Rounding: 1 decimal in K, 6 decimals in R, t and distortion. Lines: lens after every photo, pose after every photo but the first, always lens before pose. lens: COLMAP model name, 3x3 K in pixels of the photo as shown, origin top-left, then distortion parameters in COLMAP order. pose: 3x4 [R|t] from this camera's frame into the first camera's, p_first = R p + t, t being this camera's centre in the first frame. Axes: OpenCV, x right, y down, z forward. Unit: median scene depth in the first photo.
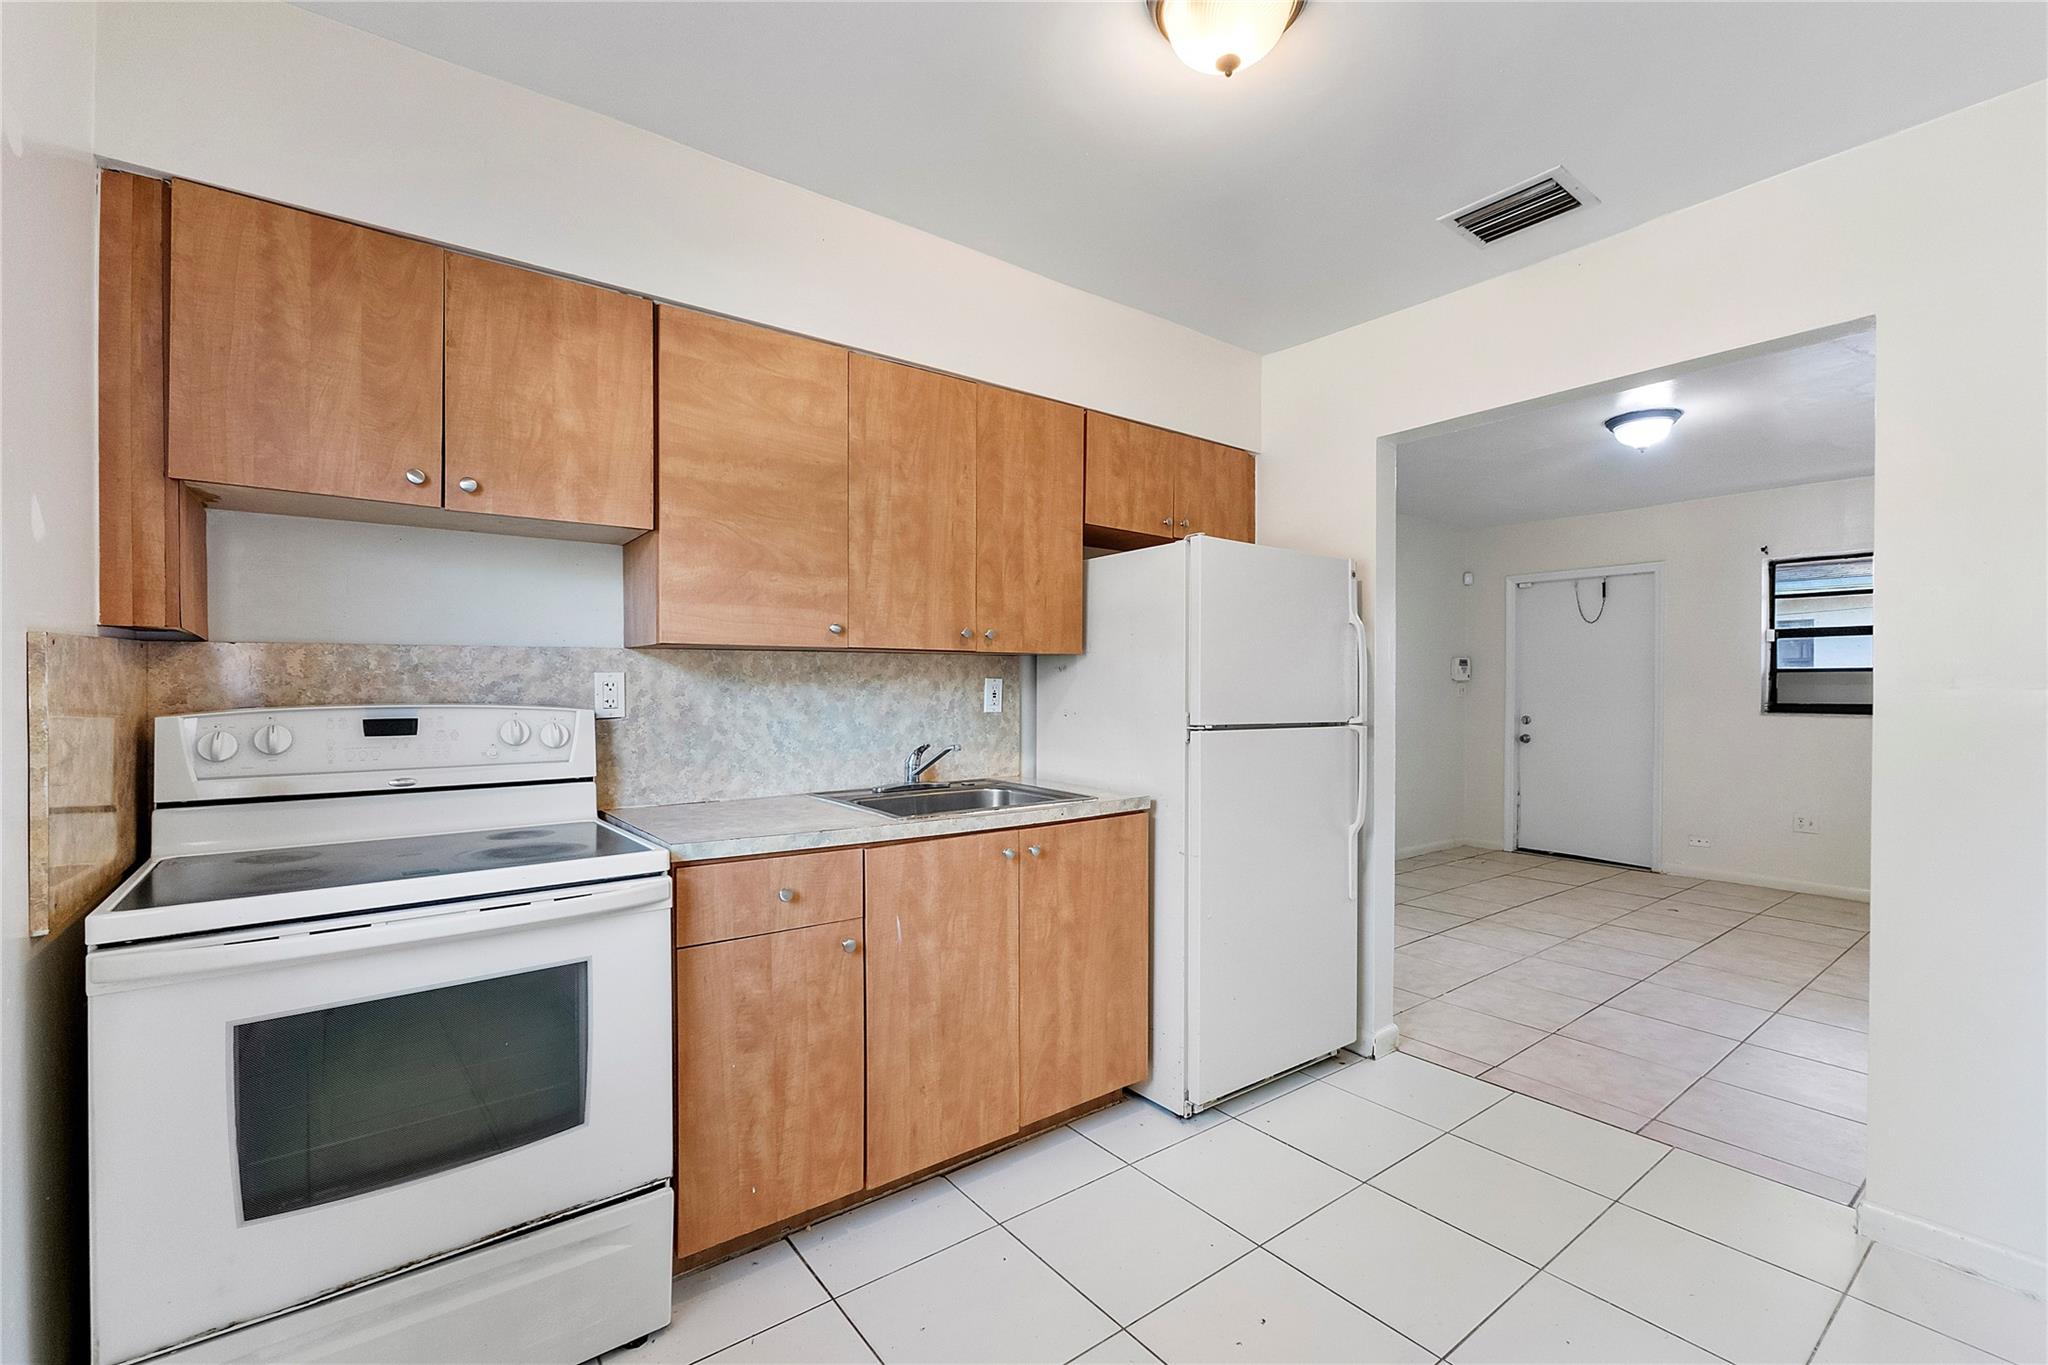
lens RADIAL K [[877.6, 0, 1040.4], [0, 877.6, 691.3], [0, 0, 1]] dist [0.000386, -0.000313]
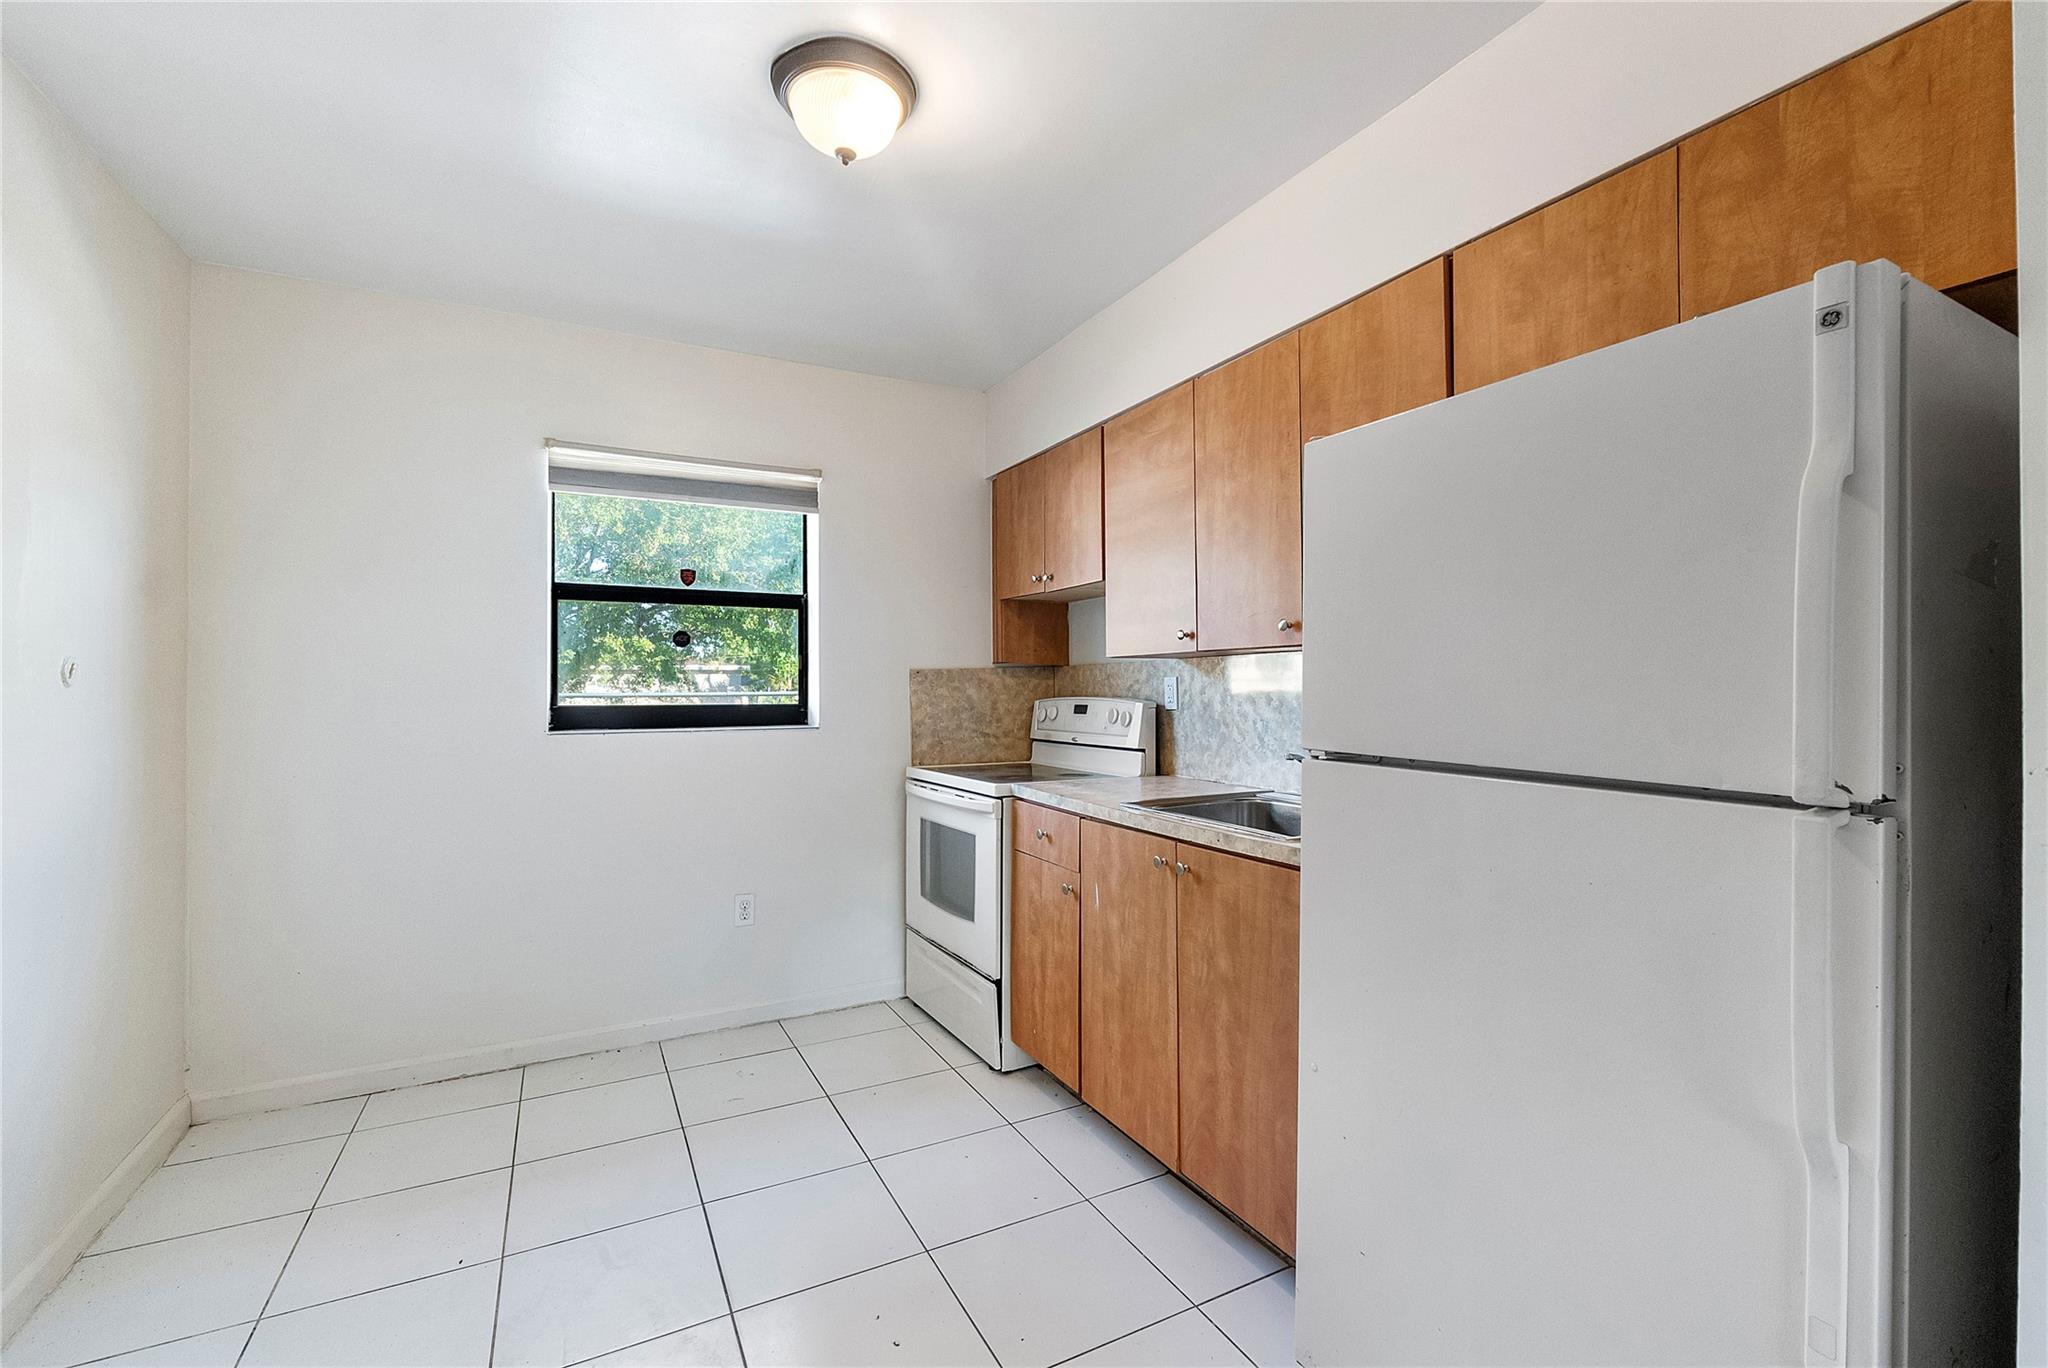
lens RADIAL K [[861.7, 0, 1030.2], [0, 861.7, 682.0], [0, 0, 1]] dist [-0.001023, 0.000060]
pose [[-0.162521, -0.008070, -0.986672, 1.006983], [-0.006892, 0.999951, -0.007044, -0.002569], [0.986681, 0.005655, -0.162569, 1.124350]]
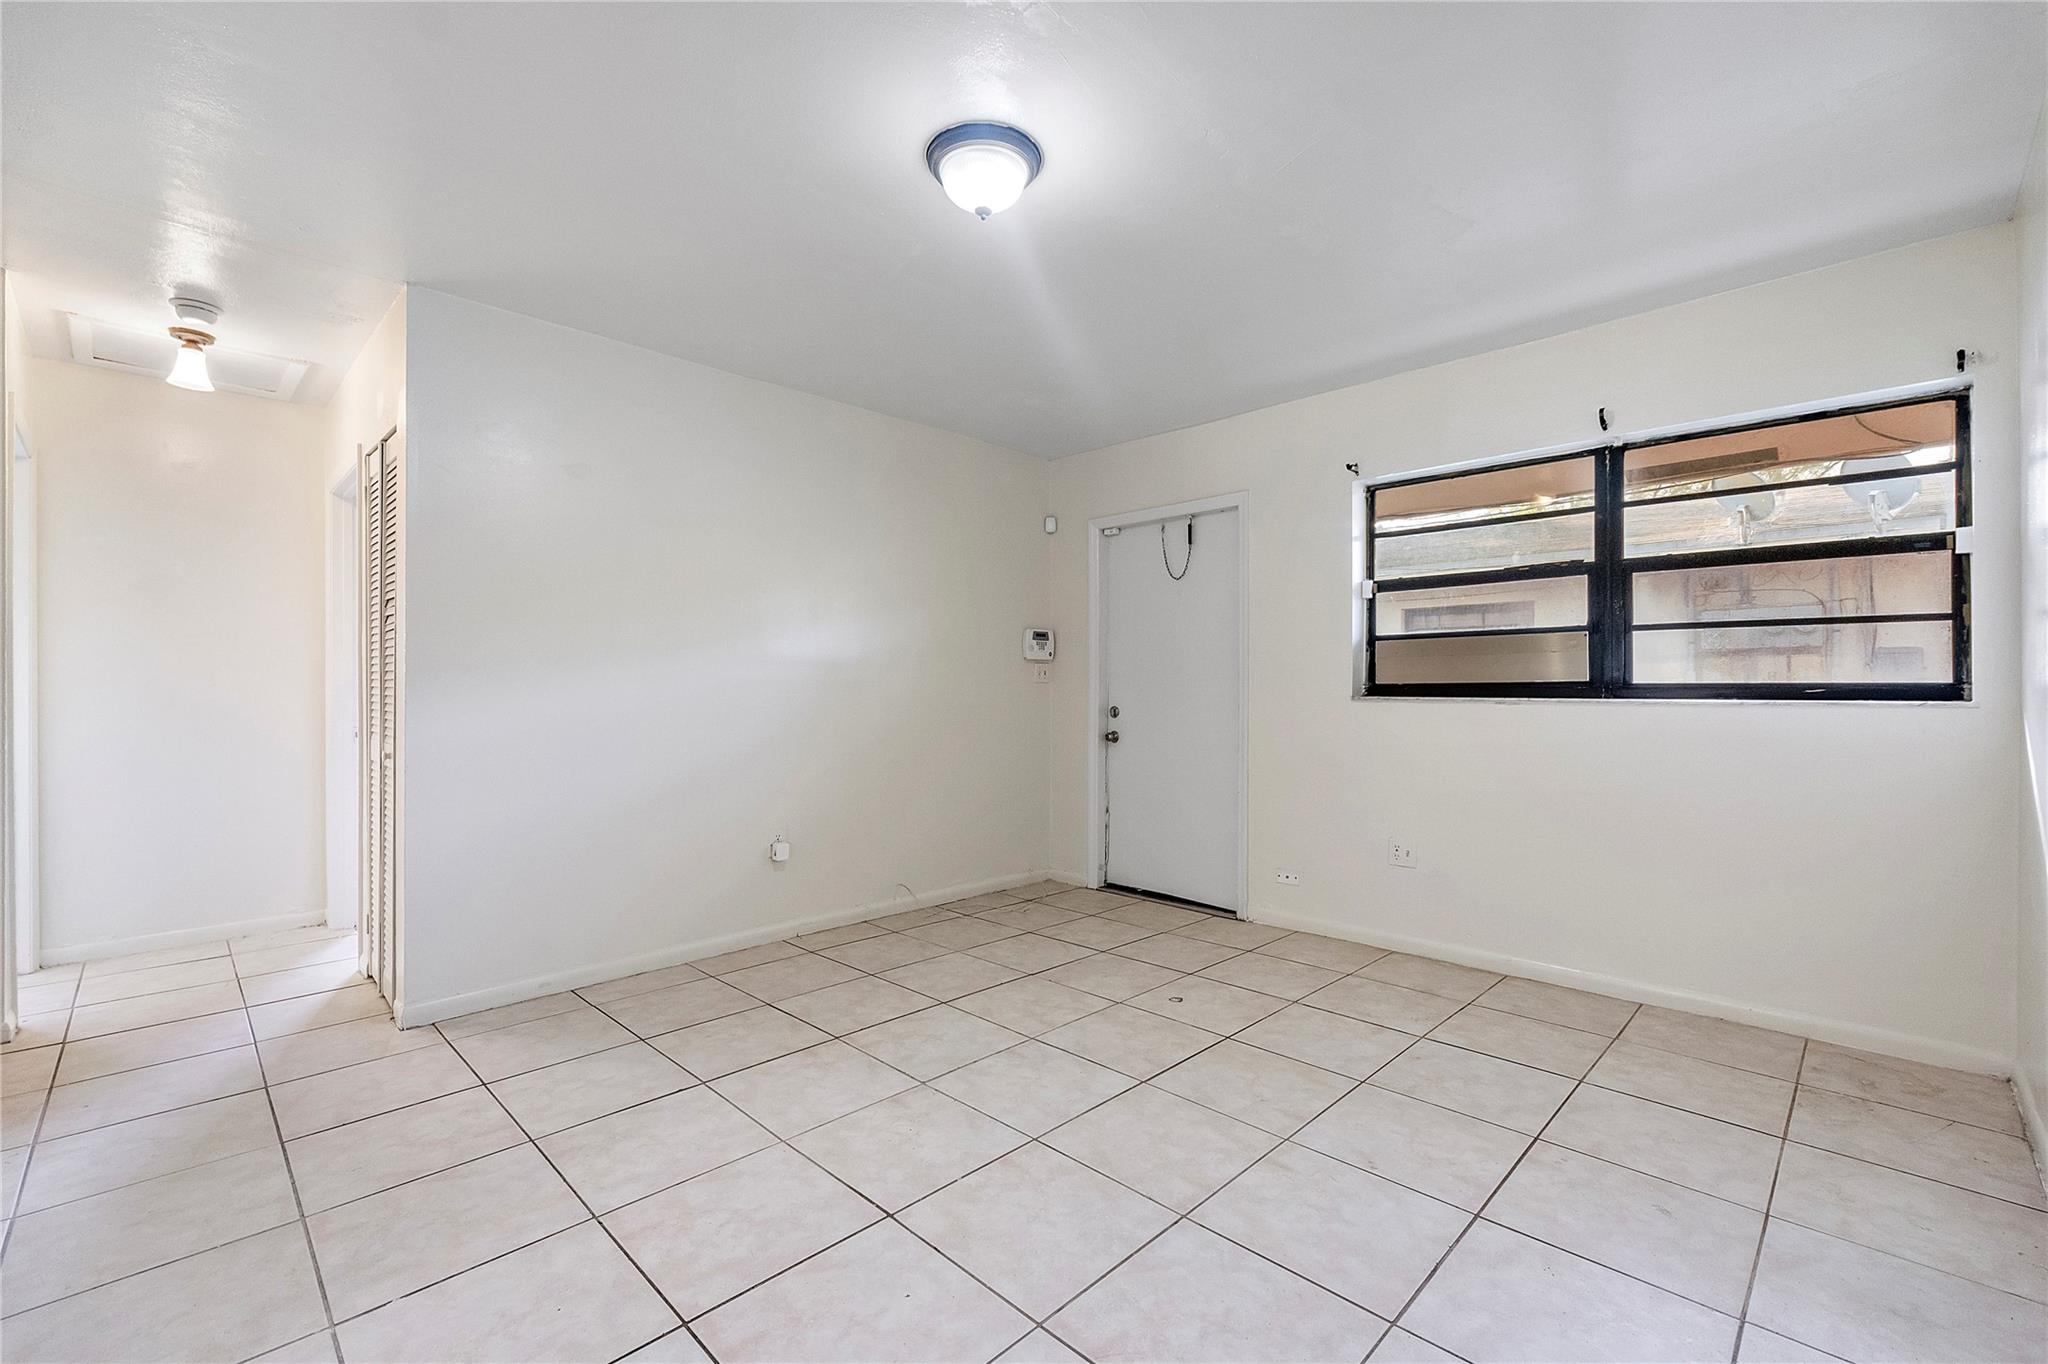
lens RADIAL K [[877.6, 0, 1016.8], [0, 877.6, 687.7], [0, 0, 1]] dist [0.000386, -0.000313]
pose [[0.993045, -0.005167, 0.117622, 0.279283], [0.005908, 0.999965, -0.005945, 0.011713], [-0.117587, 0.006598, 0.993041, 0.194710]]
